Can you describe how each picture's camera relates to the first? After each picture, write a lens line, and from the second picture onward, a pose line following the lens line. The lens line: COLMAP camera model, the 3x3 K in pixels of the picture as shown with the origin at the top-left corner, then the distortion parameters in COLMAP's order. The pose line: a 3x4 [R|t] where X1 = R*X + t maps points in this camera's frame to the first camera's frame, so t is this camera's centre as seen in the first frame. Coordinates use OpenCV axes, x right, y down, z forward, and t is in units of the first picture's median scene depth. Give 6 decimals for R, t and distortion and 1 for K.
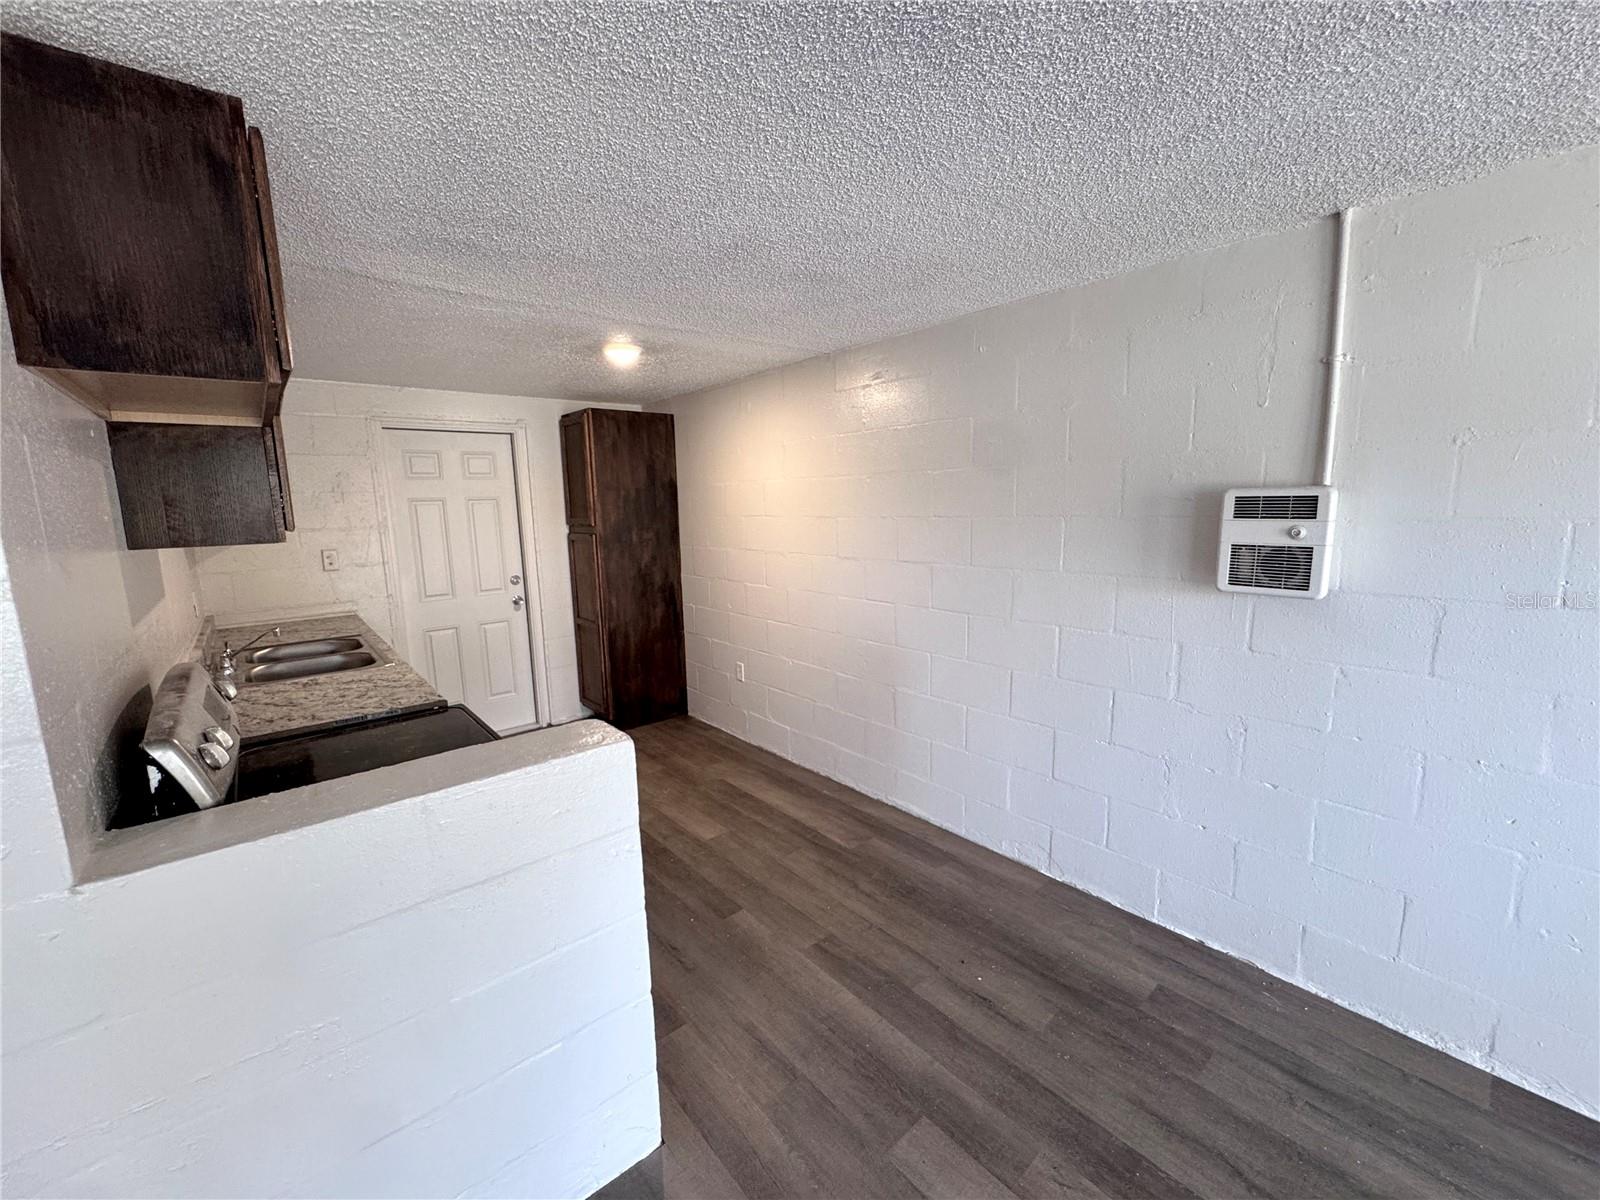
lens RADIAL K [[641.6, 0, 800.9], [0, 641.6, 596.0], [0, 0, 1]] dist [-0.002329, 0.000109]
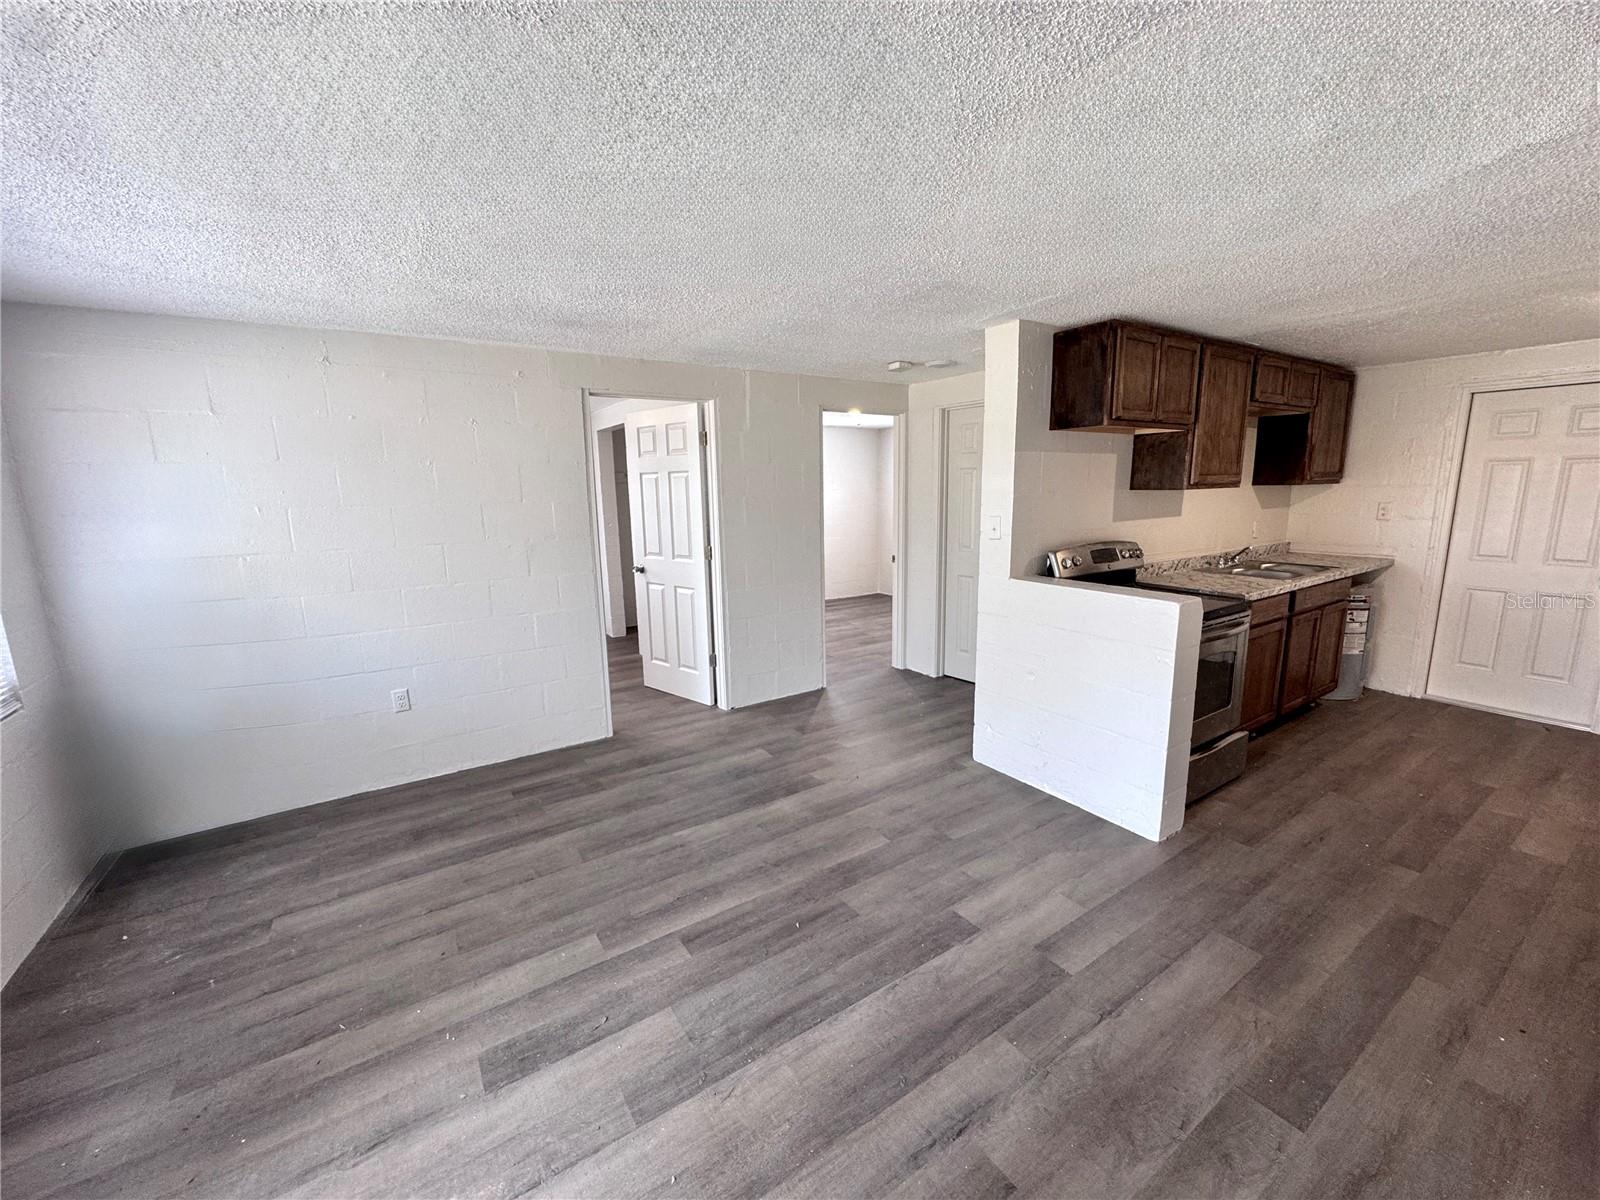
lens RADIAL K [[641.6, 0, 800.1], [0, 641.6, 596.5], [0, 0, 1]] dist [-0.002329, 0.000109]
pose [[-0.124739, 0.197623, -0.972309, 0.656908], [-0.126600, 0.968783, 0.213148, -0.019320], [0.984080, 0.149682, -0.095826, 0.046719]]
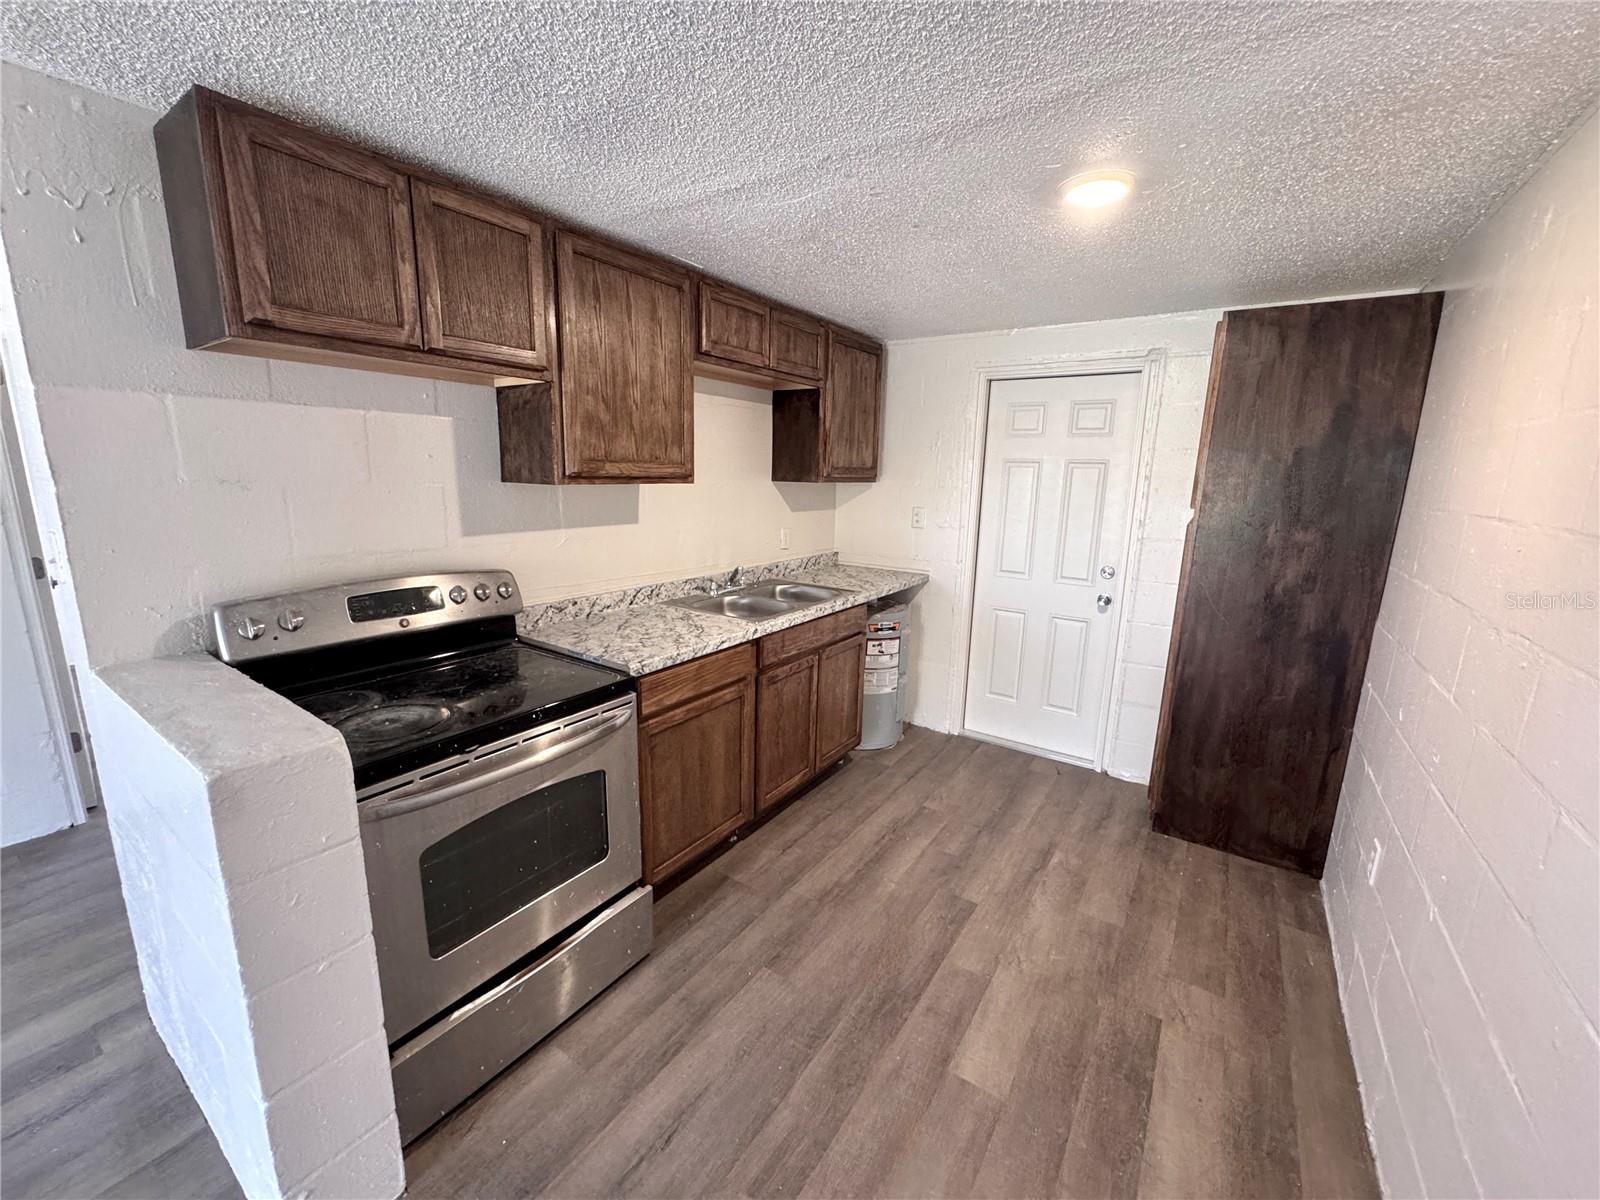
lens RADIAL K [[641.6, 0, 801.8], [0, 641.6, 595.2], [0, 0, 1]] dist [-0.002329, 0.000109]
pose [[0.265210, 0.214648, -0.939995, 0.216666], [-0.172687, 0.969716, 0.172713, -0.084925], [0.948601, 0.116519, 0.294245, 0.563924]]
